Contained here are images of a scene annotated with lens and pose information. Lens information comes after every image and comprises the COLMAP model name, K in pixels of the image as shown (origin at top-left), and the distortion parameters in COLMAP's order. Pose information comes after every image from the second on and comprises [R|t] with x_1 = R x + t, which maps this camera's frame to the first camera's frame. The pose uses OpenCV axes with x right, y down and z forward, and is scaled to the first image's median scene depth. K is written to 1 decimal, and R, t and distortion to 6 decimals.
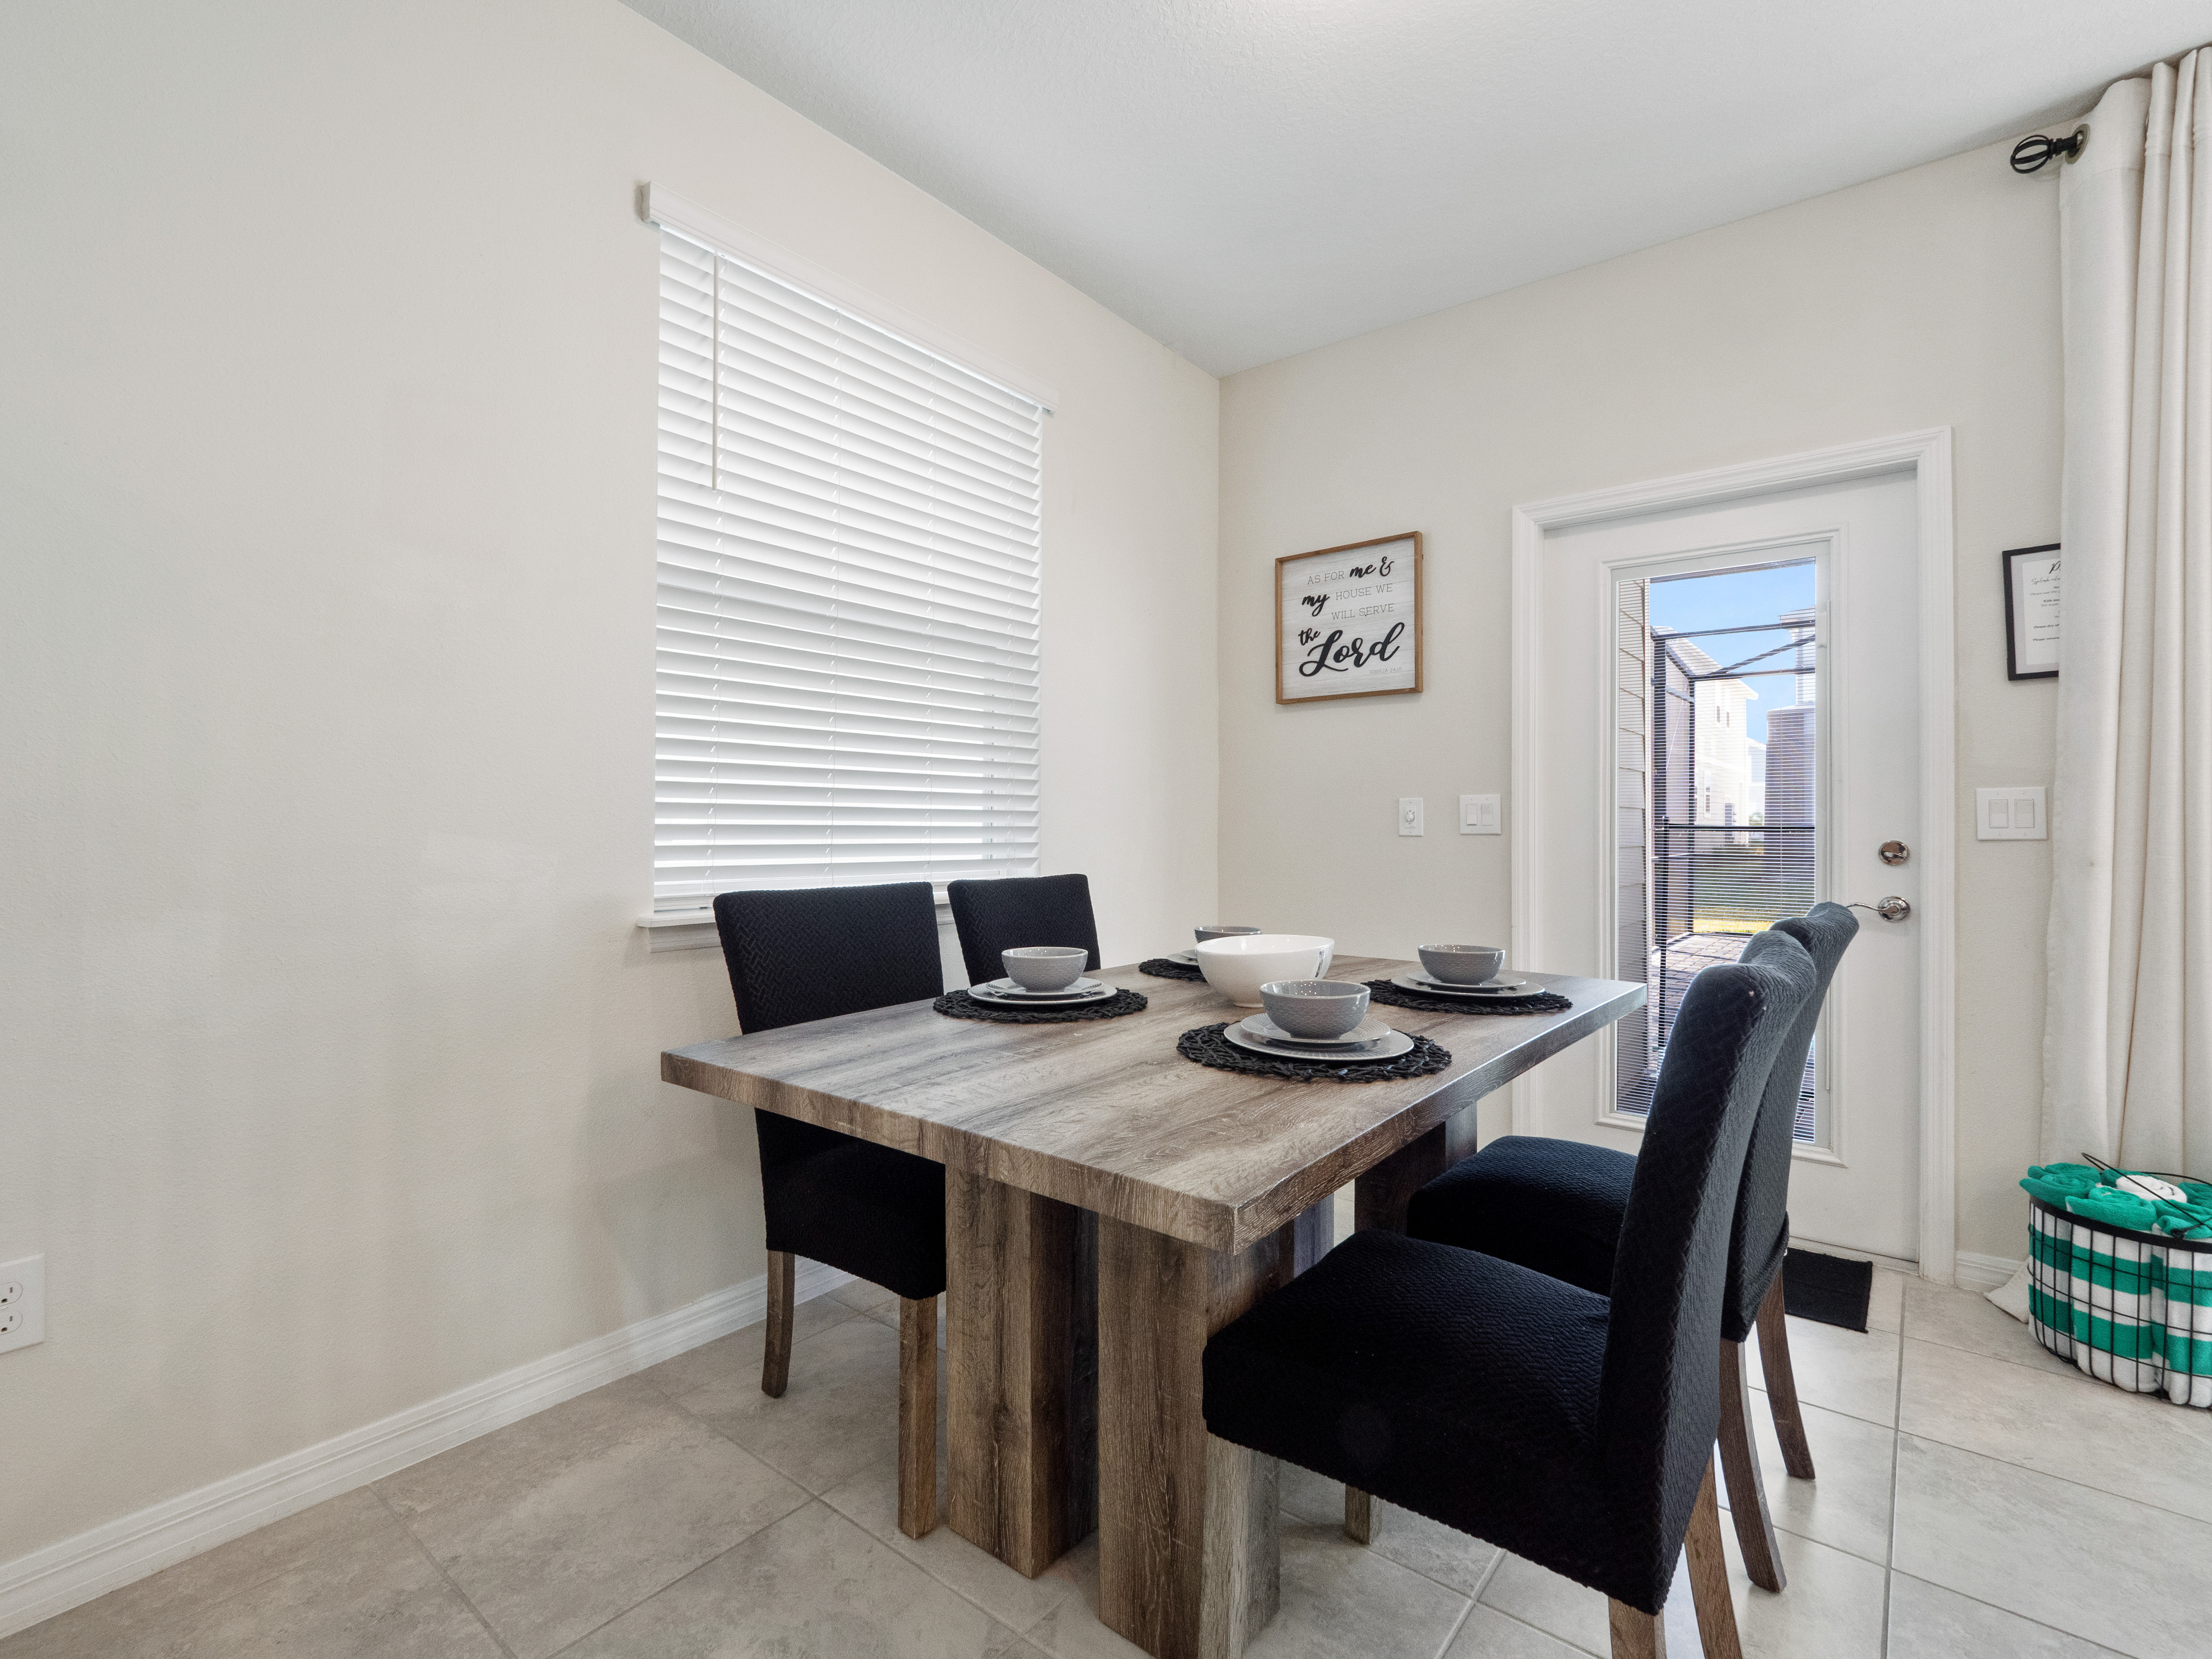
lens RADIAL K [[1037.1, 0, 1094.5], [0, 1037.1, 816.0], [0, 0, 1]] dist [0.001951, -0.000279]
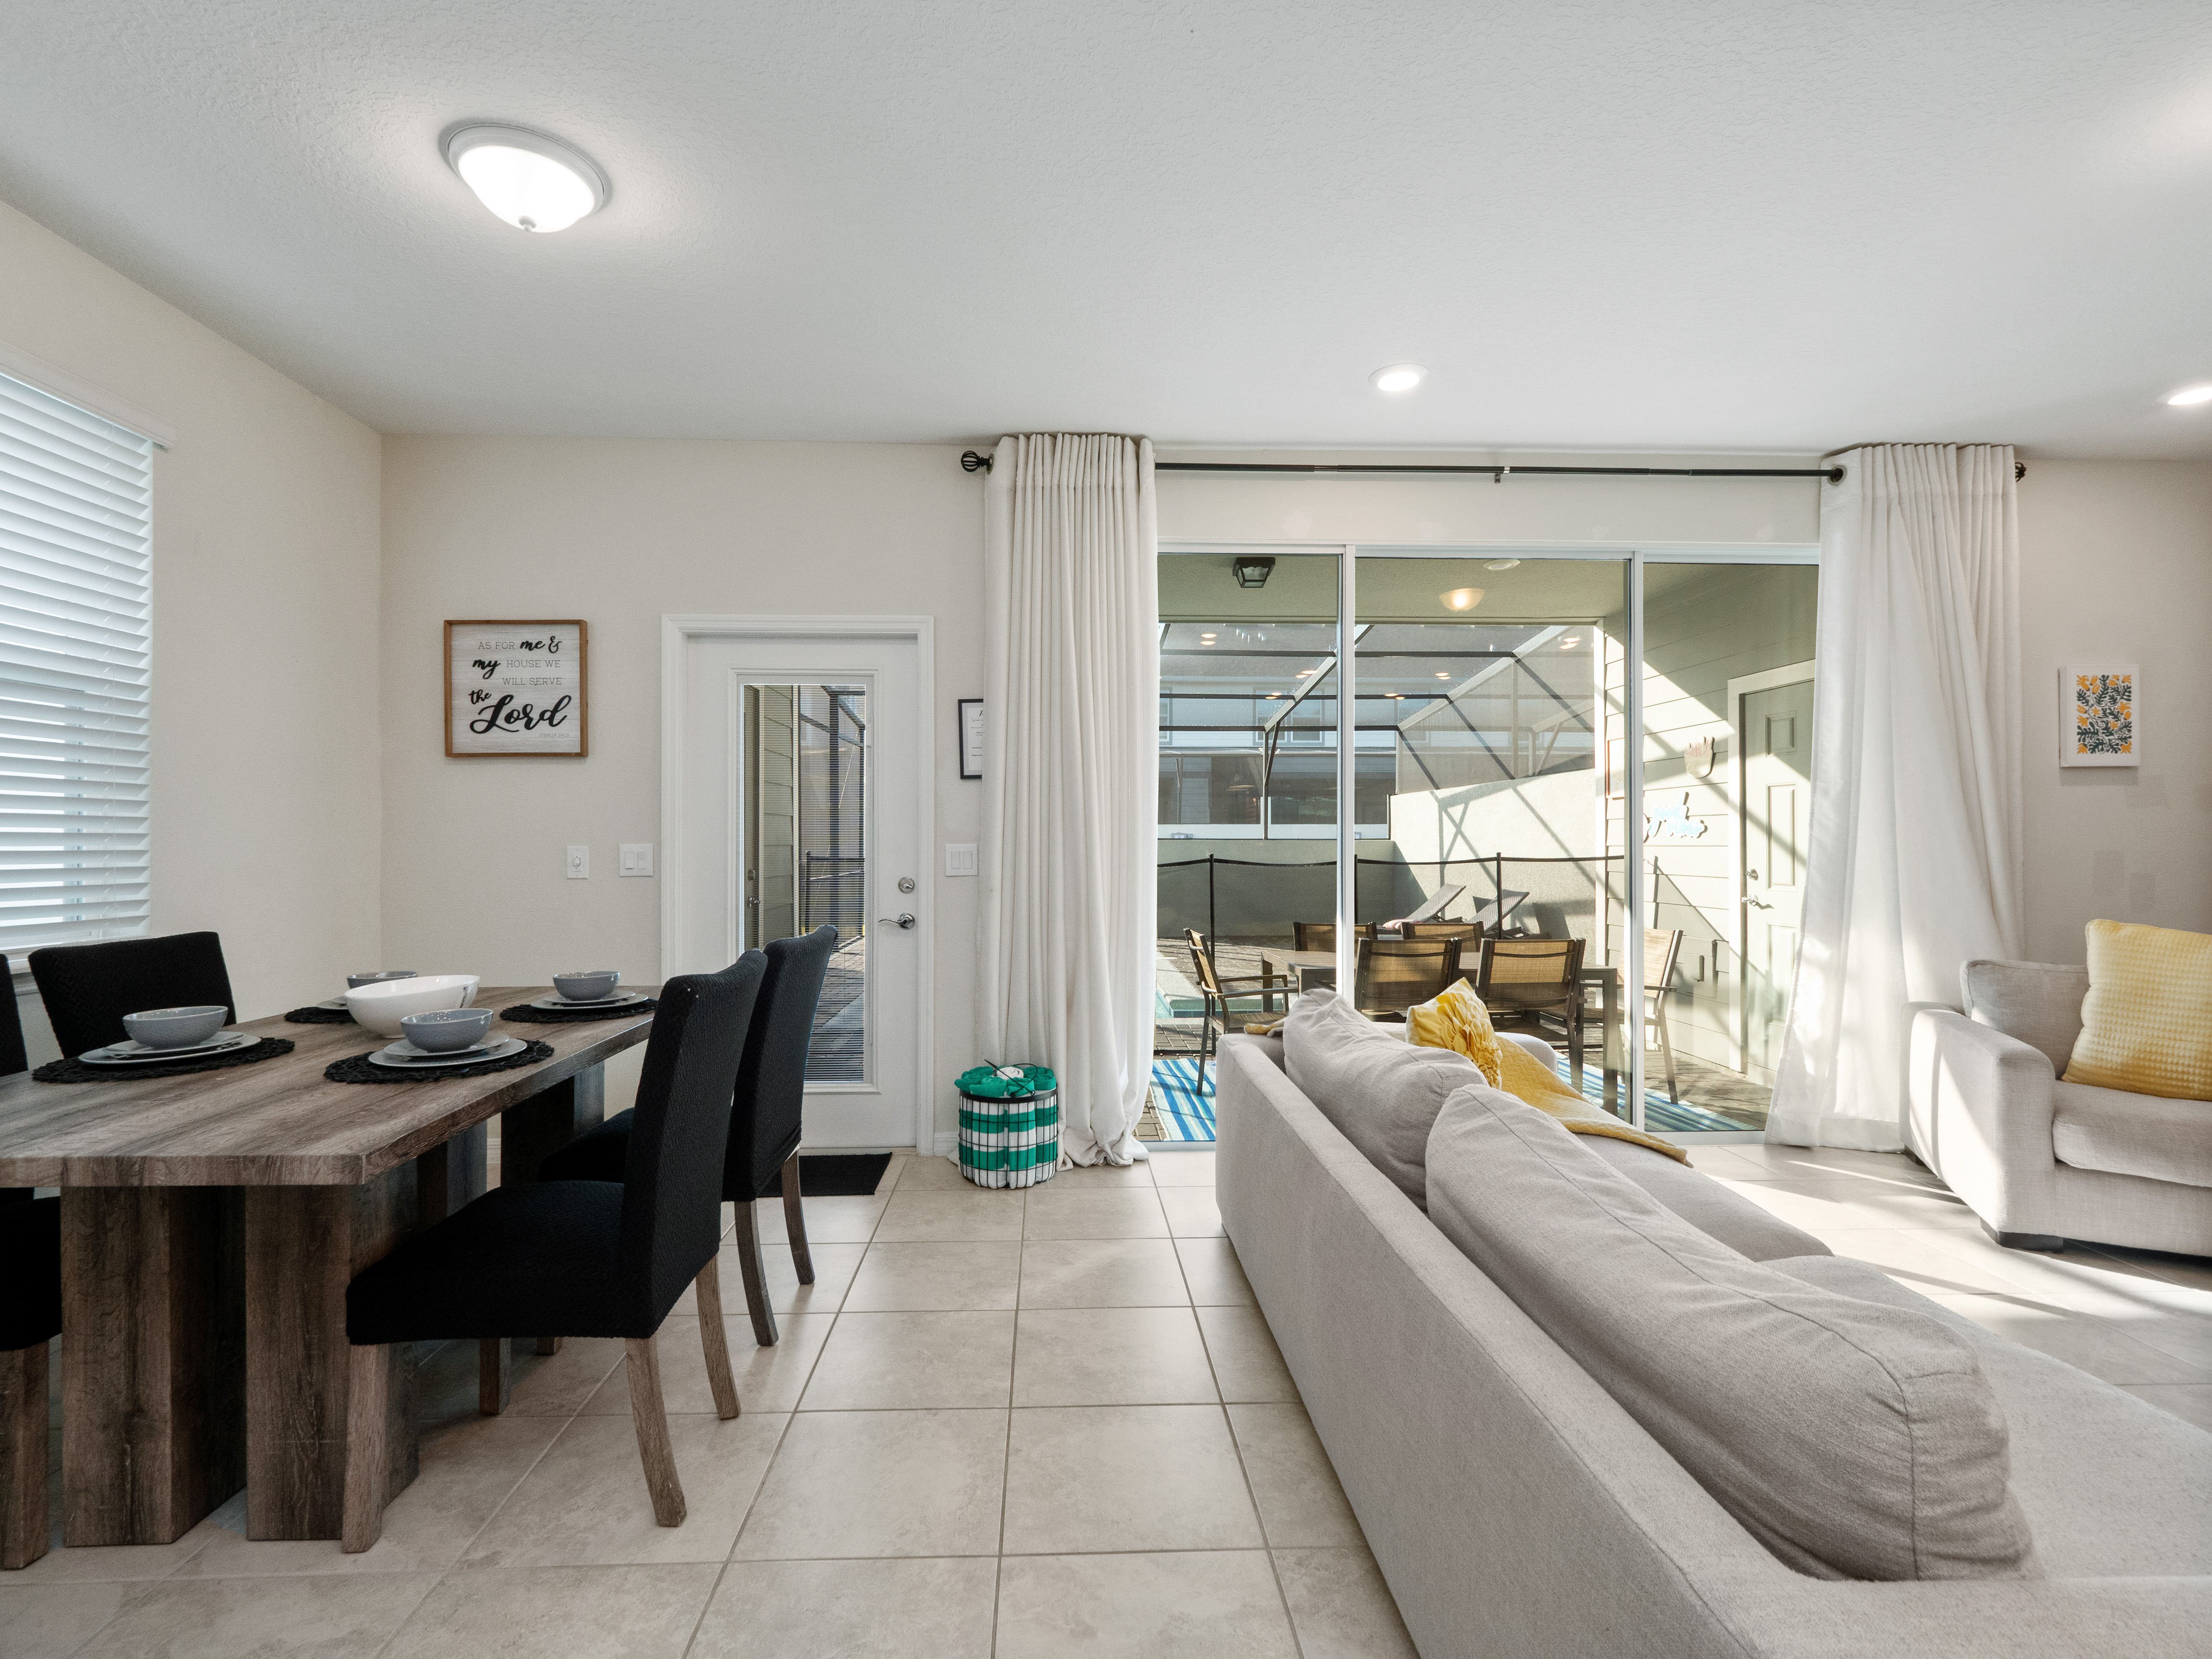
lens RADIAL K [[1013.3, 0, 1082.4], [0, 1013.3, 838.1], [0, 0, 1]] dist [-0.001375, 0.001368]
pose [[0.756212, -0.002976, 0.654320, -0.021188], [-0.000899, 0.999984, 0.005588, -0.054667], [-0.654326, -0.004813, 0.756197, -0.397975]]
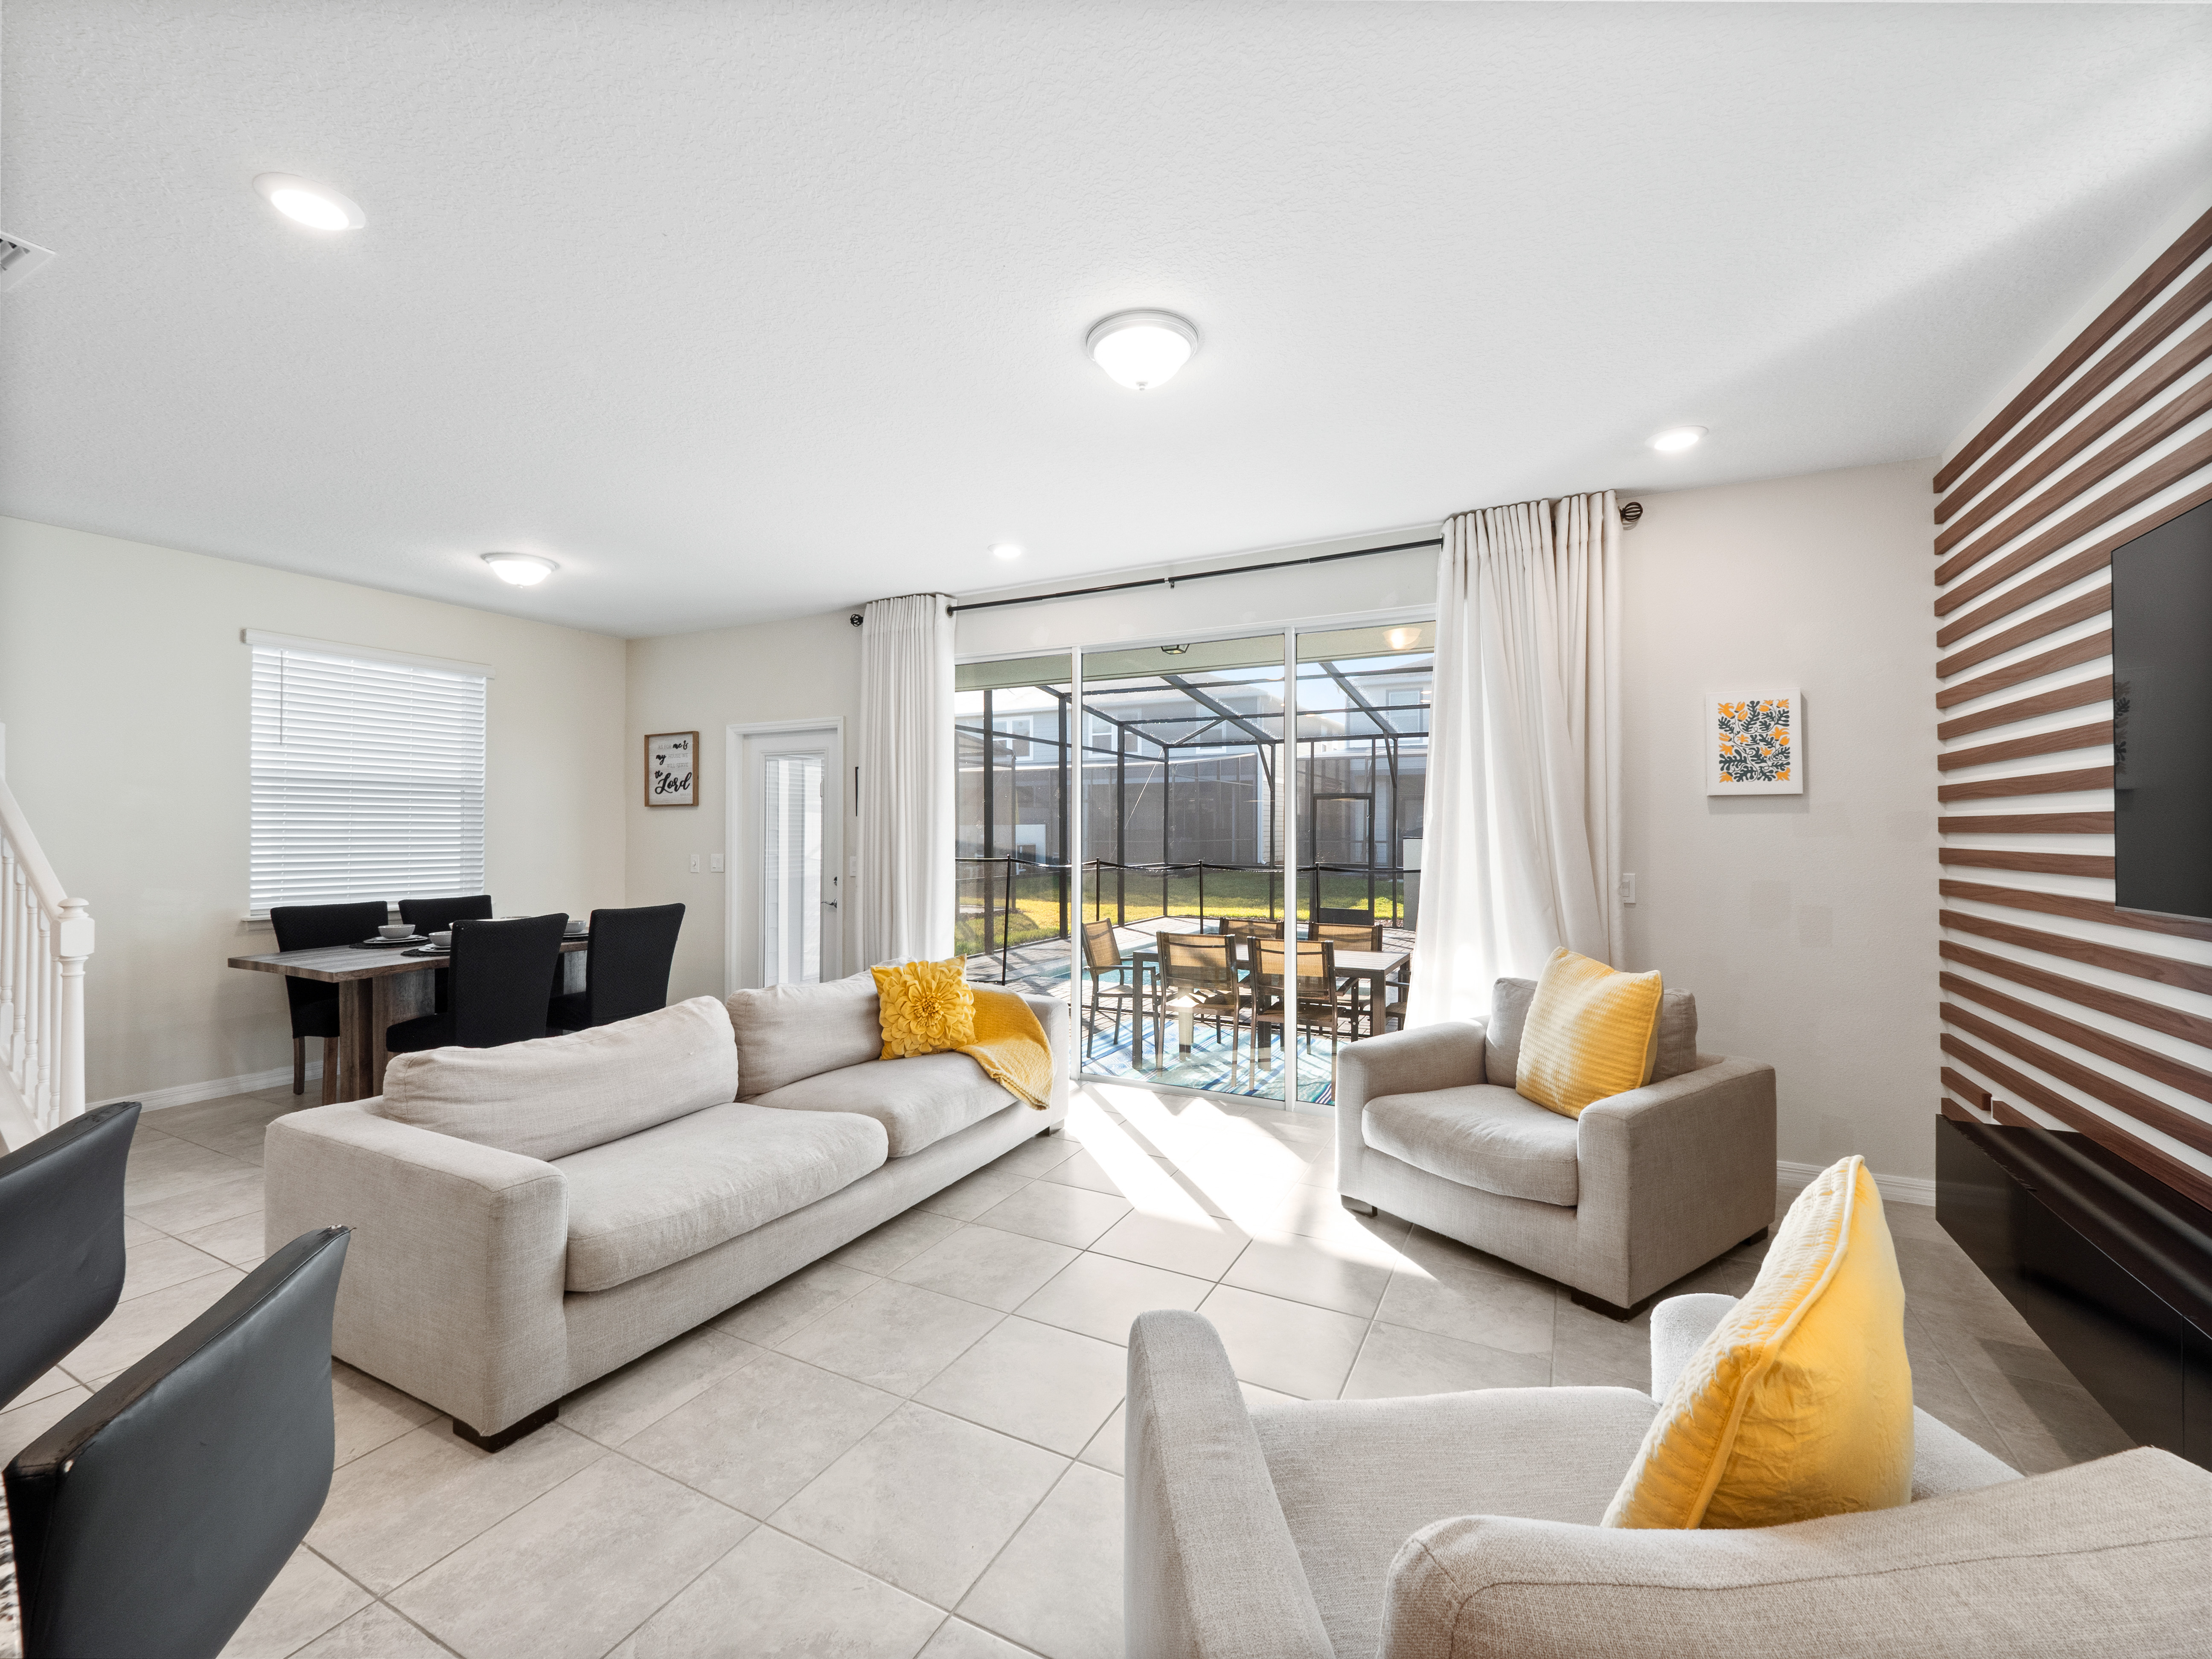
lens RADIAL K [[920.3, 0, 1079.5], [0, 920.3, 824.9], [0, 0, 1]] dist [-0.000995, -0.000580]
pose [[0.980886, -0.003382, 0.194555, 1.187755], [0.002758, 0.999990, 0.003480, -0.137958], [-0.194565, -0.002877, 0.980886, -1.684347]]
